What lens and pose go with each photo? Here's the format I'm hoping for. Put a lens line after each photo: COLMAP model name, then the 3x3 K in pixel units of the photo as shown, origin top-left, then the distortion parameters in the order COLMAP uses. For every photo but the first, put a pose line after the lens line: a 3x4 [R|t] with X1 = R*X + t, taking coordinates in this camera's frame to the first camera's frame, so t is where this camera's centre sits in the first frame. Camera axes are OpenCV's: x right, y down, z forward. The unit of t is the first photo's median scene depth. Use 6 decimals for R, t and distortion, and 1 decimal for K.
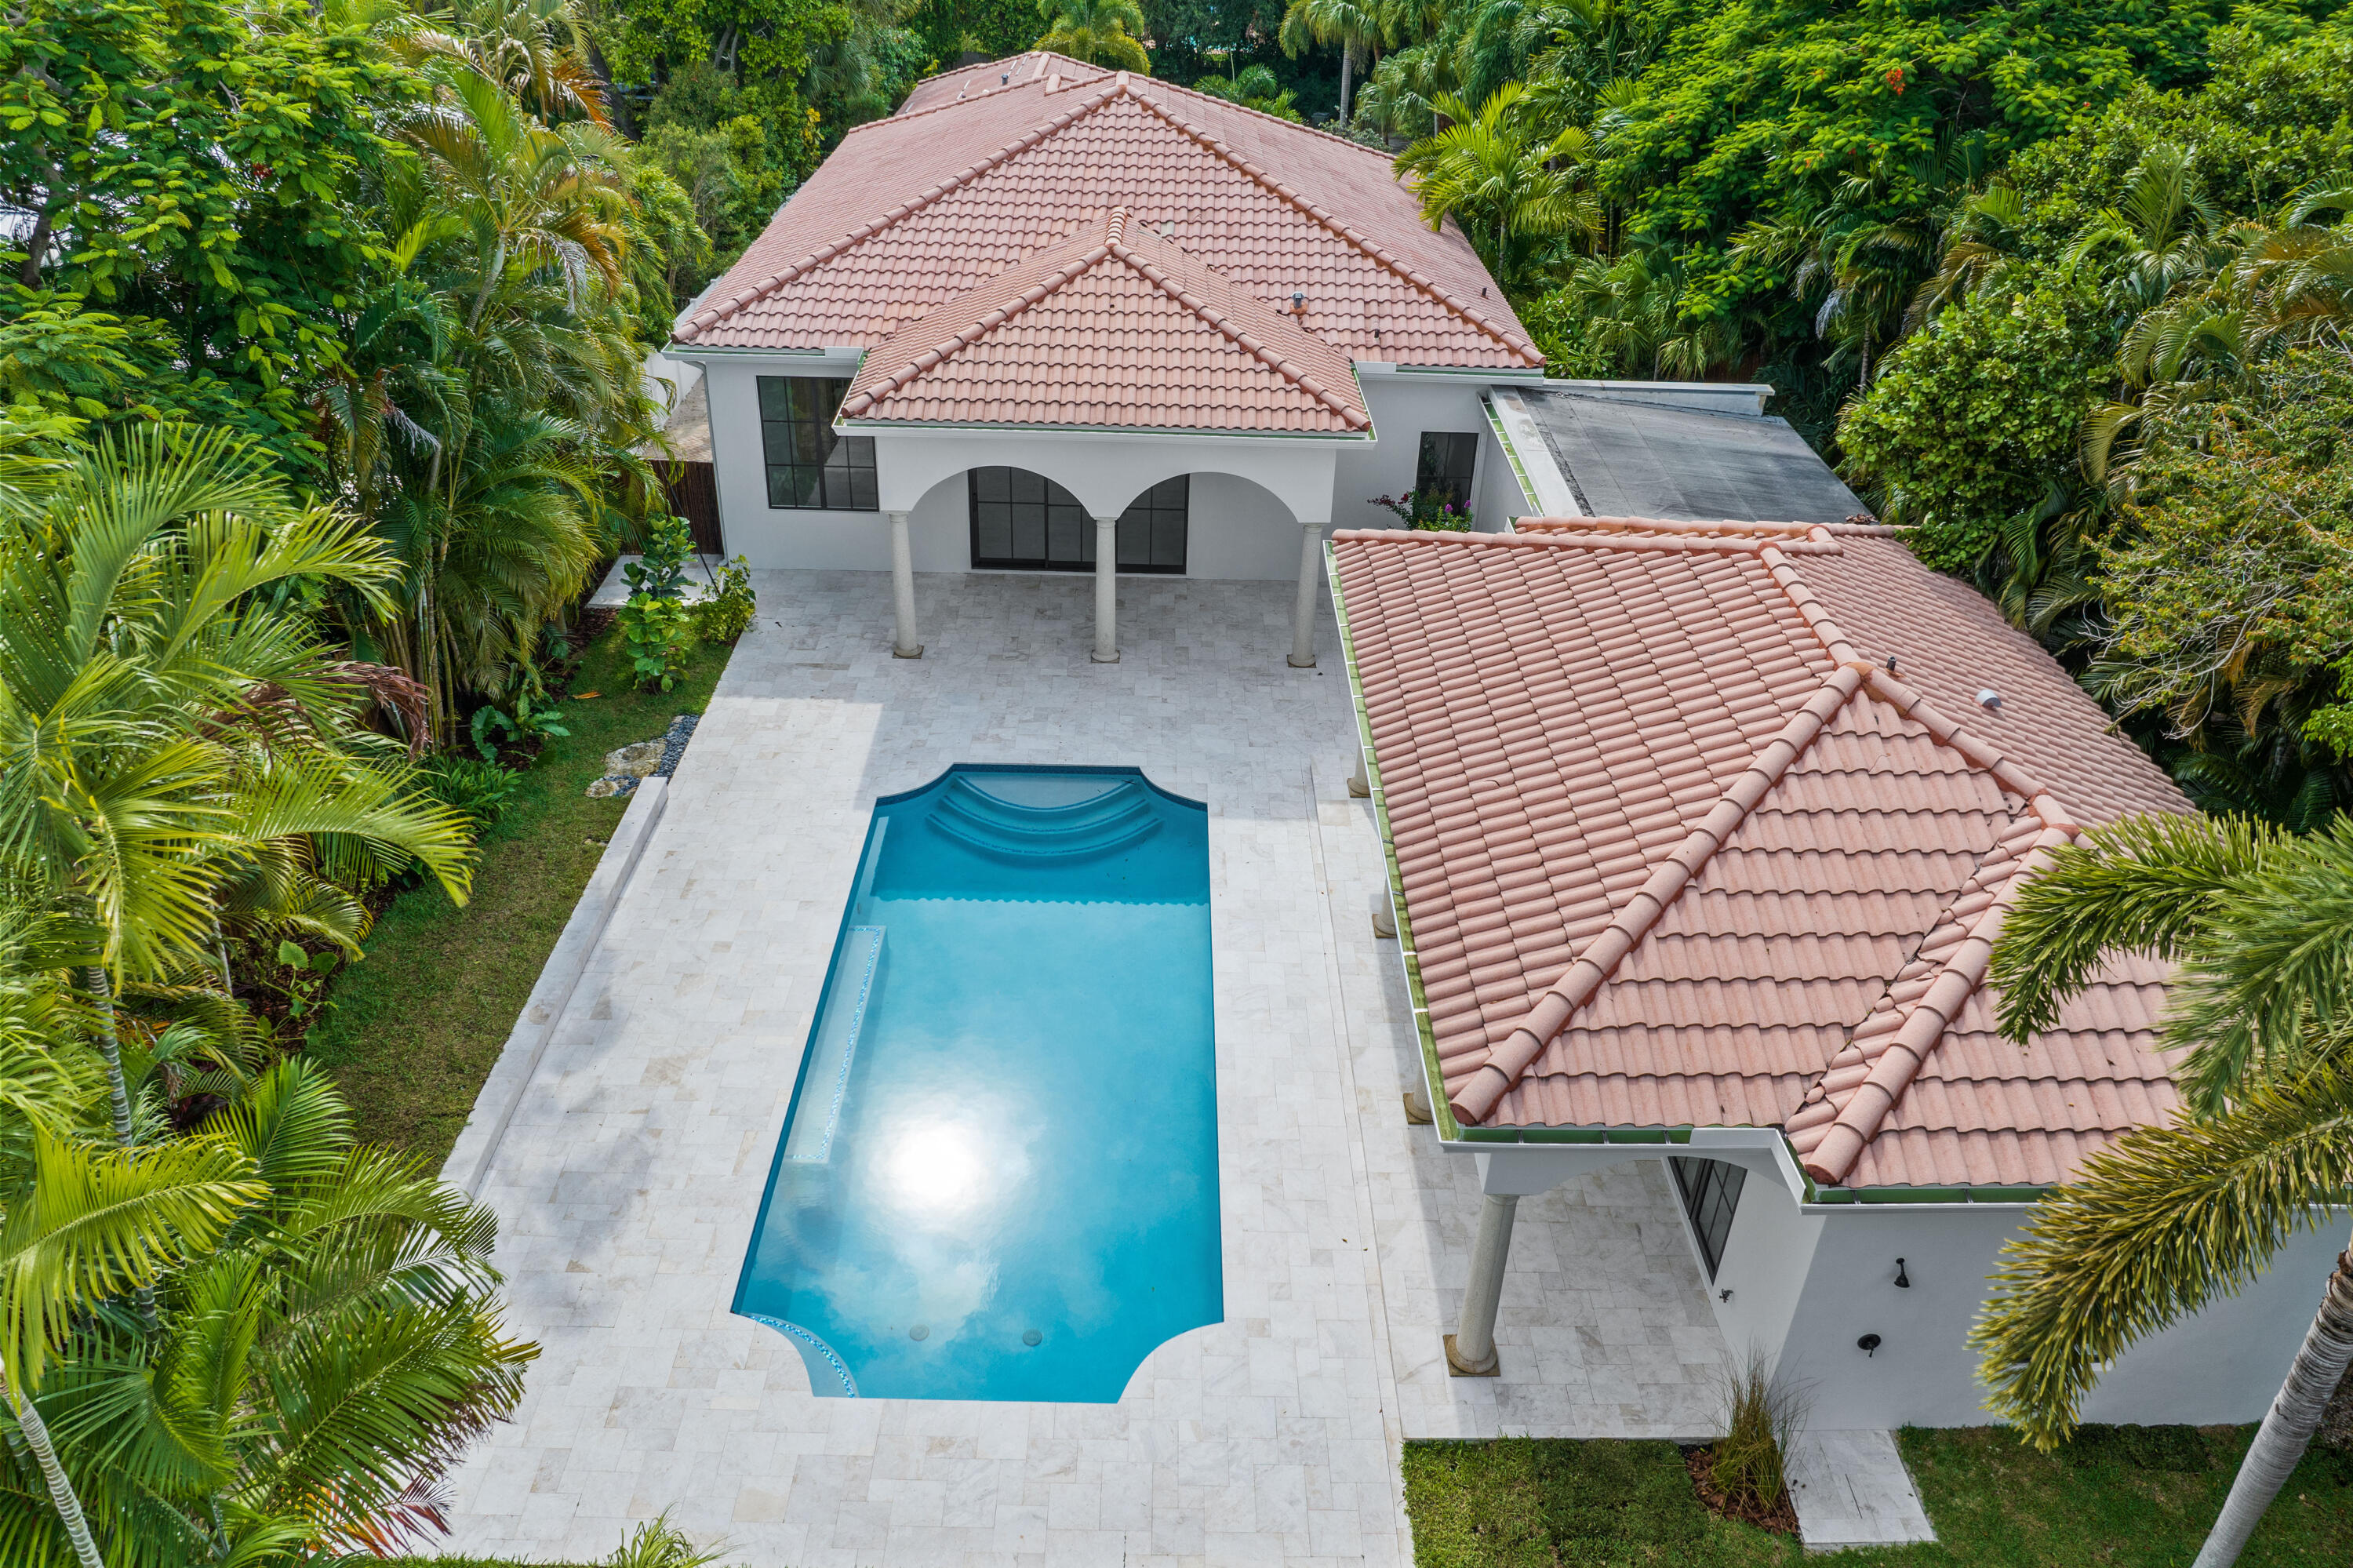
lens RADIAL K [[1638.5, 0, 1184.4], [0, 1638.5, 765.9], [0, 0, 1]] dist [-0.044731, -0.005080]
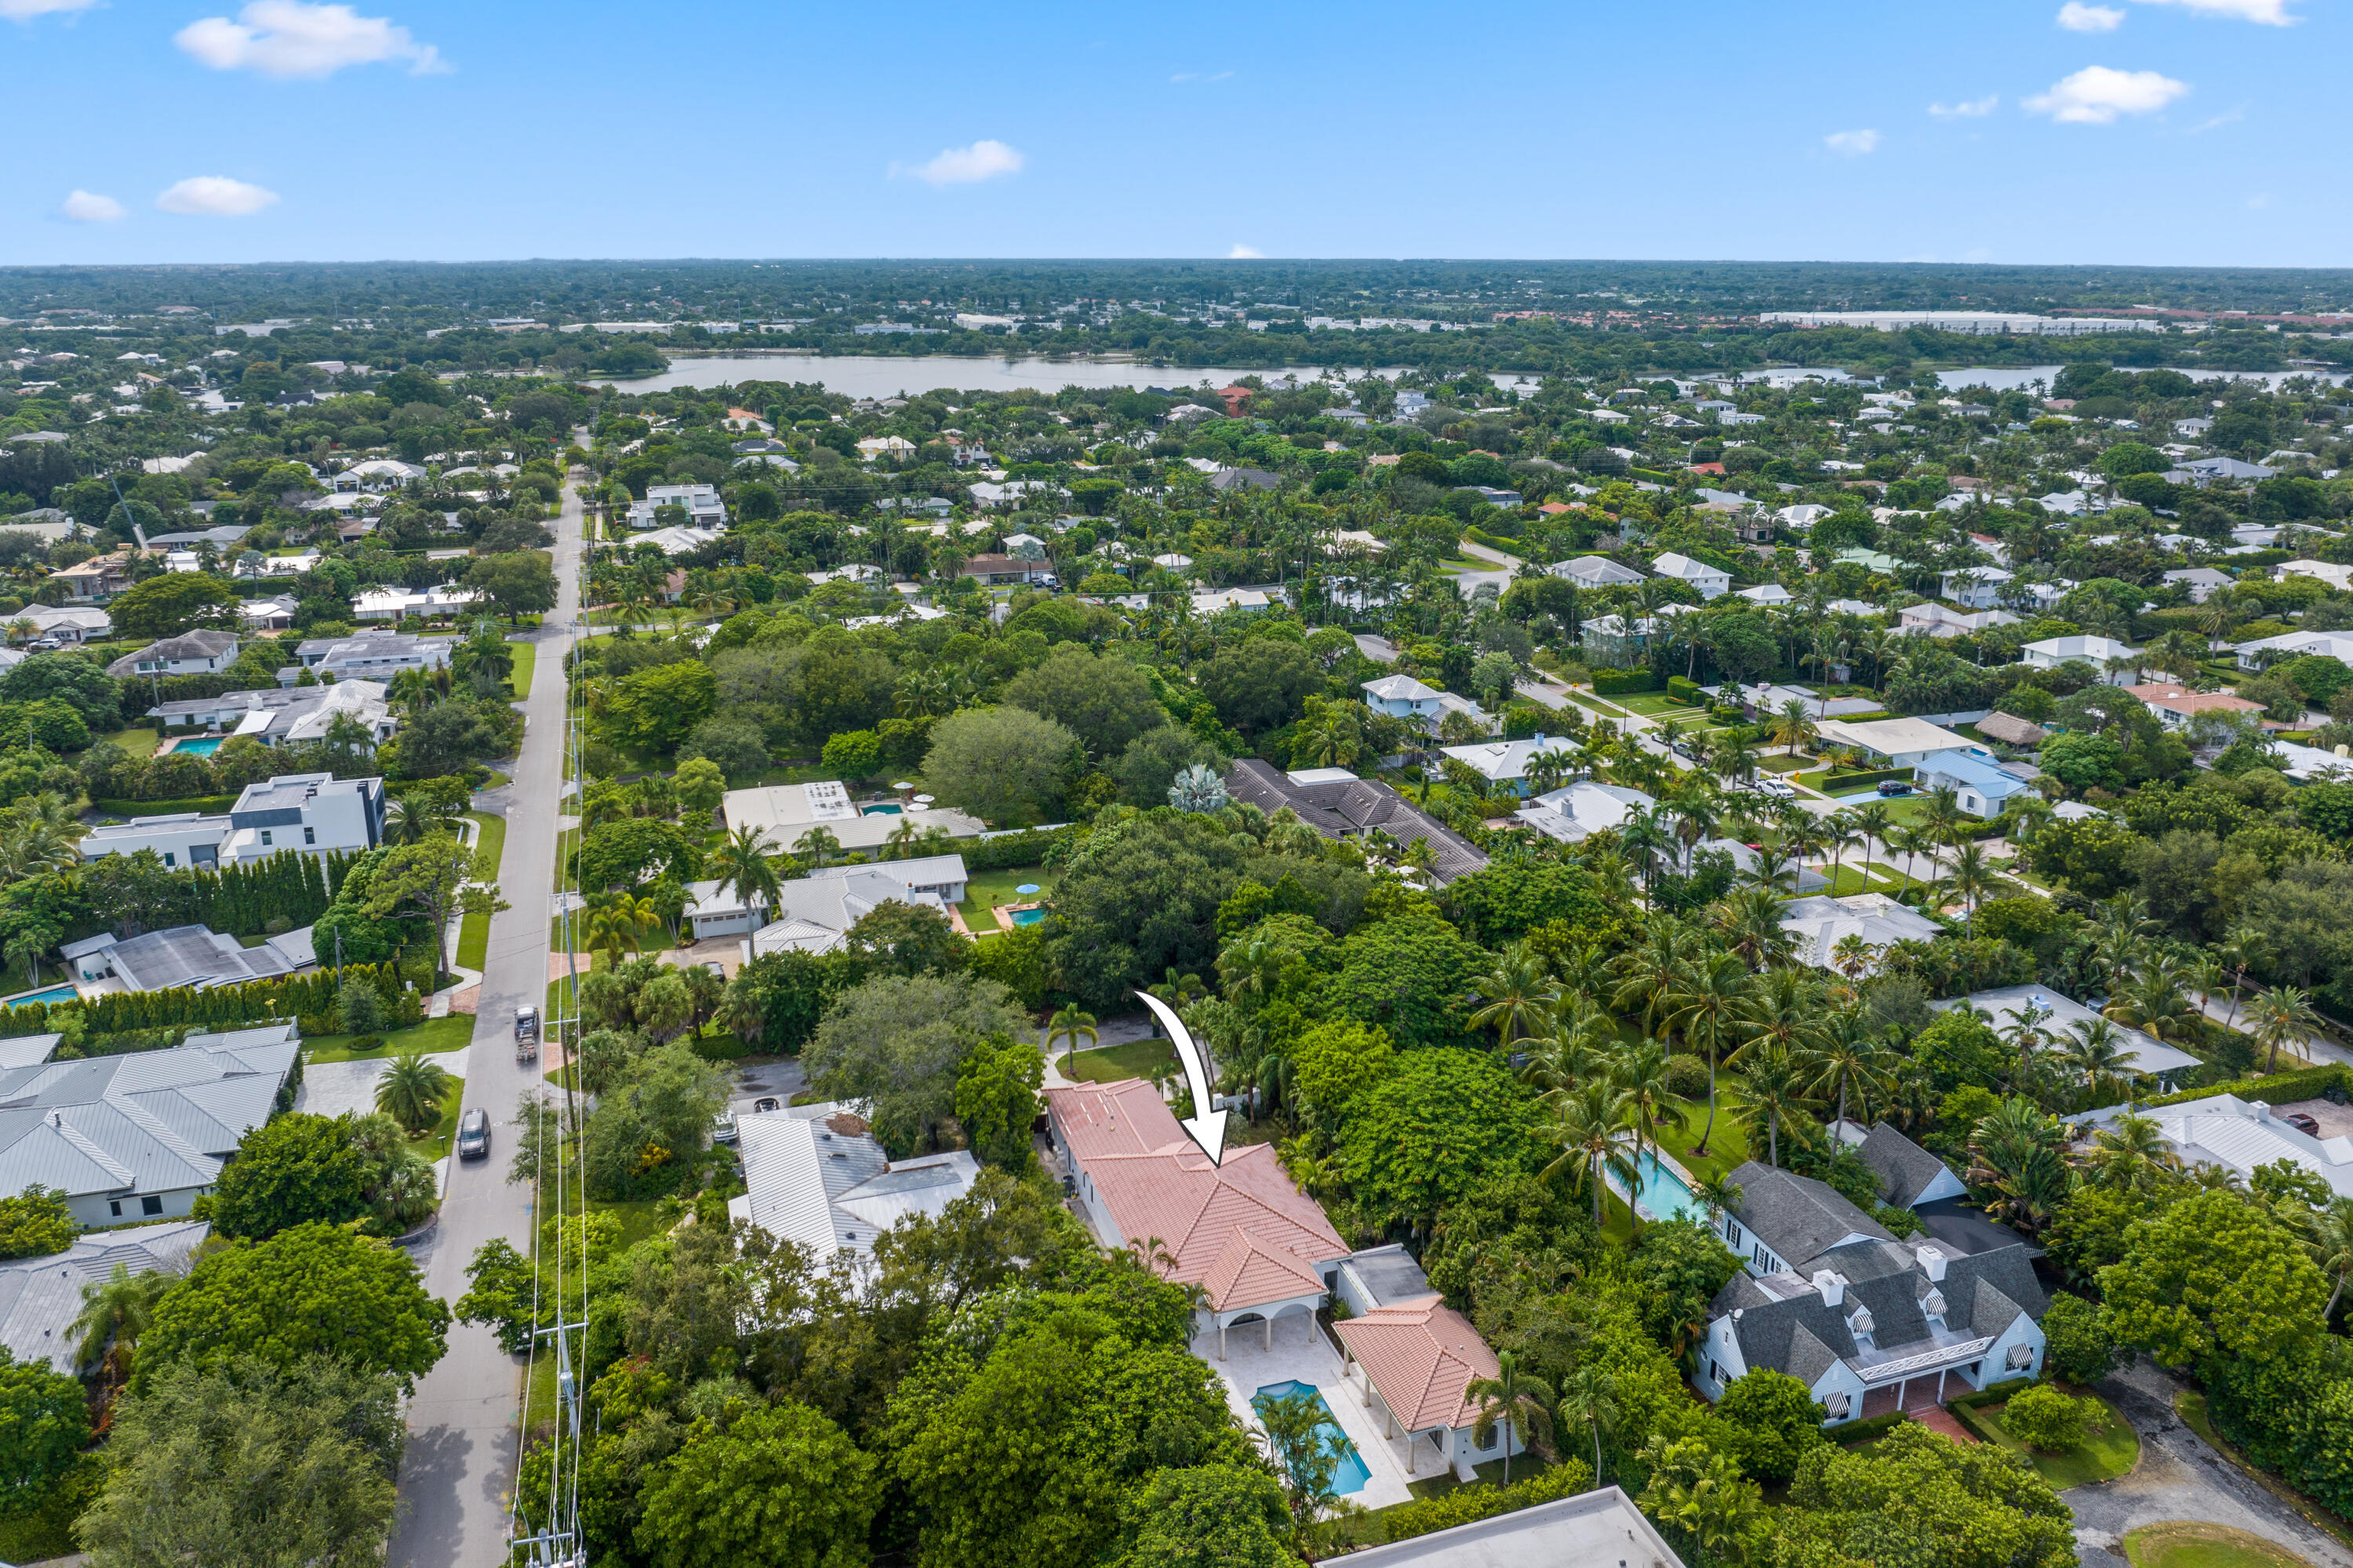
lens RADIAL K [[1638.5, 0, 1180.1], [0, 1638.5, 785.3], [0, 0, 1]] dist [-0.044731, -0.005080]
pose [[0.952859, -0.106008, 0.284291, -1.352076], [0.171446, 0.961172, -0.216230, -0.617967], [-0.250330, 0.254778, 0.934036, -3.319219]]
